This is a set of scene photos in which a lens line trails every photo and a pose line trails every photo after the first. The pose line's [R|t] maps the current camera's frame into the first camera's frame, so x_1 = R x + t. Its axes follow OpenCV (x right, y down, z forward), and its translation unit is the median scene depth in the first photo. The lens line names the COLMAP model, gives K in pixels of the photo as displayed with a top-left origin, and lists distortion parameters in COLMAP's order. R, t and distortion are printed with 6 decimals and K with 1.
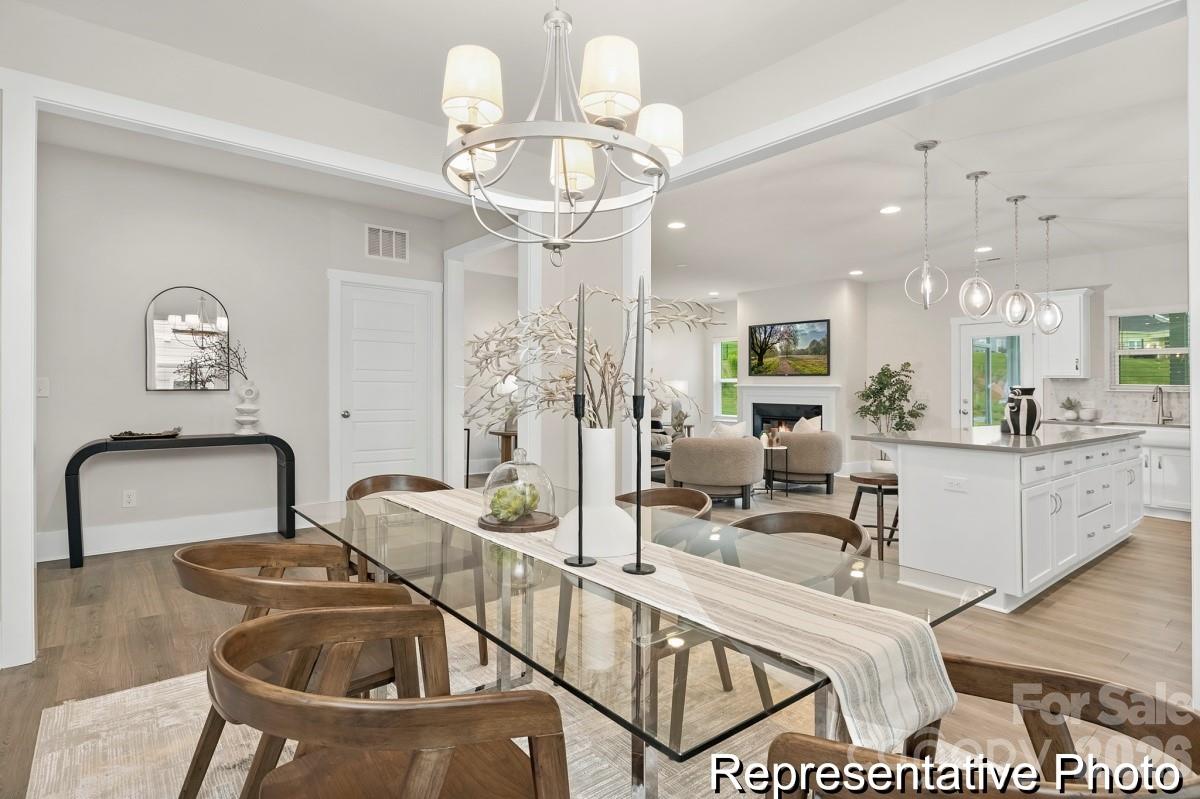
lens RADIAL K [[613.8, 0, 600.7], [0, 613.8, 380.1], [0, 0, 1]] dist [-0.001455, 0.000830]
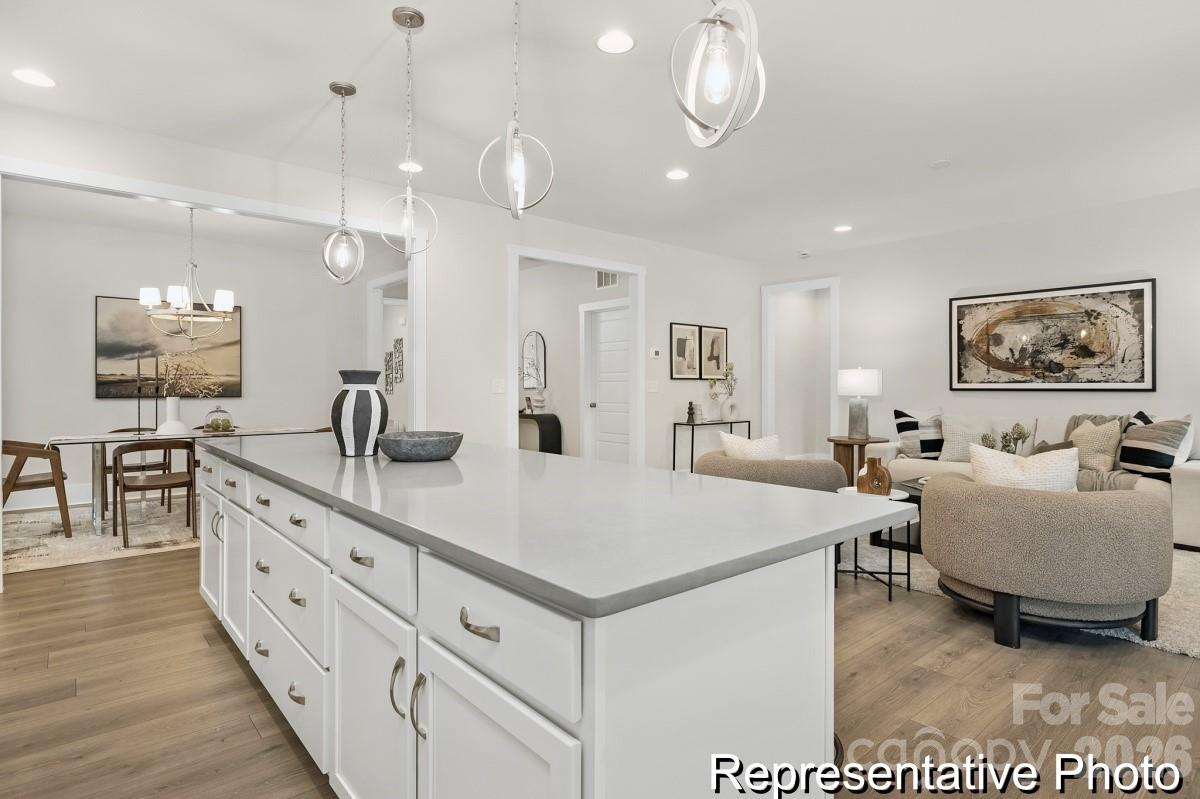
lens RADIAL K [[628.2, 0, 602.3], [0, 628.2, 387.6], [0, 0, 1]] dist [-0.001802, 0.000870]
pose [[0.014866, -0.011660, -0.999822, 0.651846], [0.013483, 0.999843, -0.011460, 0.019621], [0.999799, -0.013311, 0.015020, 0.627053]]
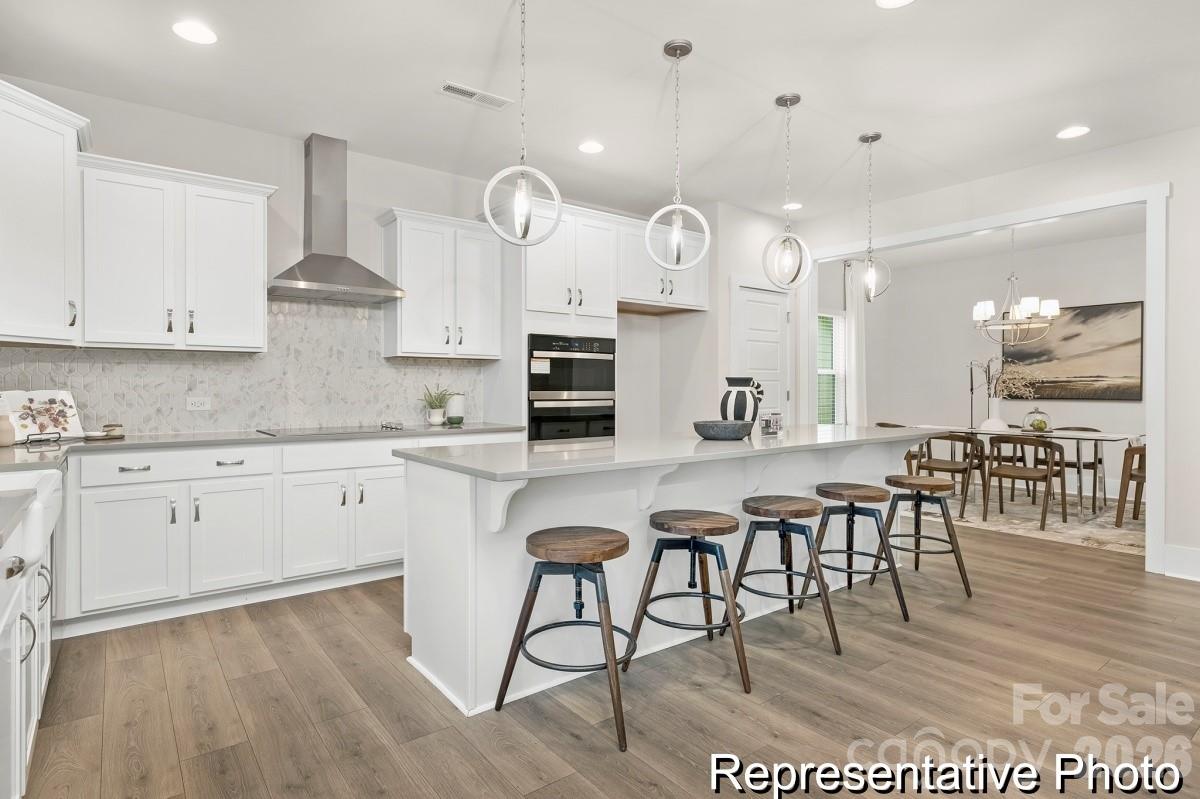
lens RADIAL K [[628.2, 0, 602.3], [0, 628.2, 387.6], [0, 0, 1]] dist [-0.001802, 0.000870]
pose [[-0.999243, -0.015735, 0.035587, 0.435822], [-0.016171, 0.999797, -0.011993, 0.020375], [-0.035391, -0.012560, -0.999295, 0.953391]]
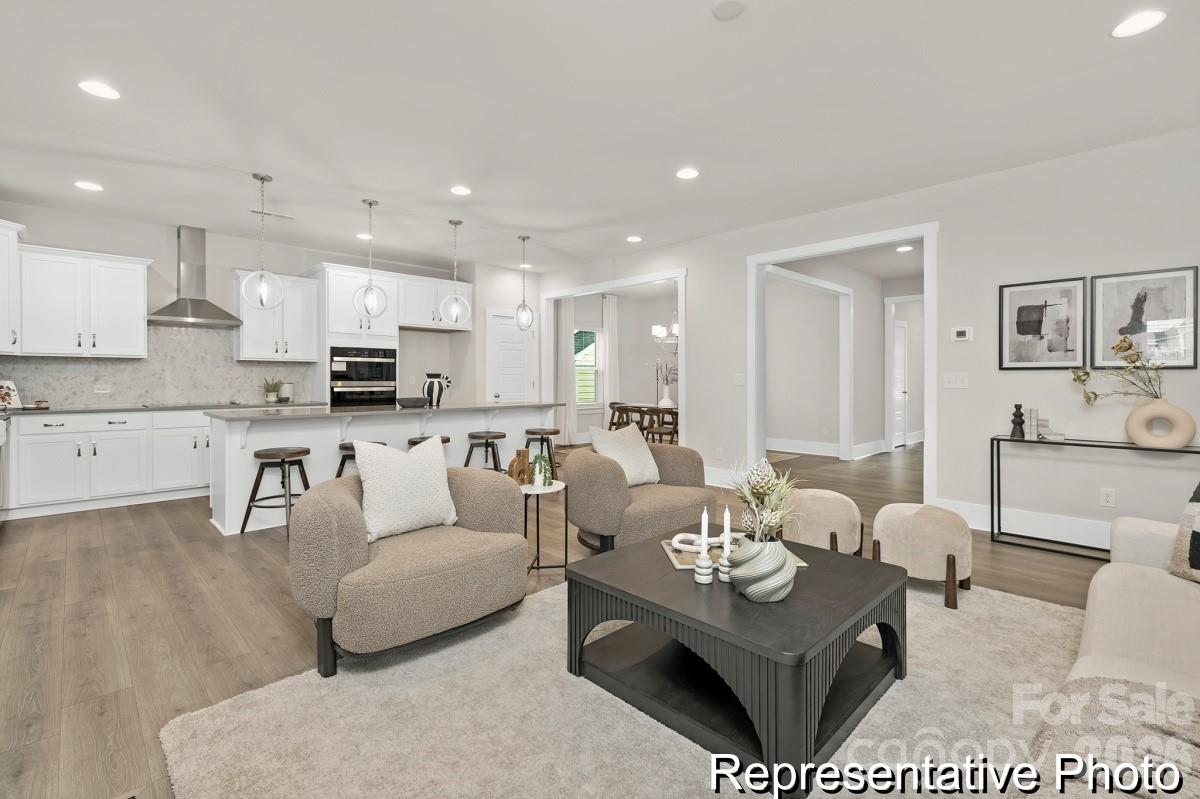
lens RADIAL K [[531.6, 0, 593.4], [0, 531.6, 378.1], [0, 0, 1]] dist [0.011634, -0.000756]
pose [[-0.997243, -0.015373, -0.072591, 0.205373], [-0.014170, 0.999754, -0.017061, 0.020954], [0.072835, -0.015985, -0.997216, 1.192034]]
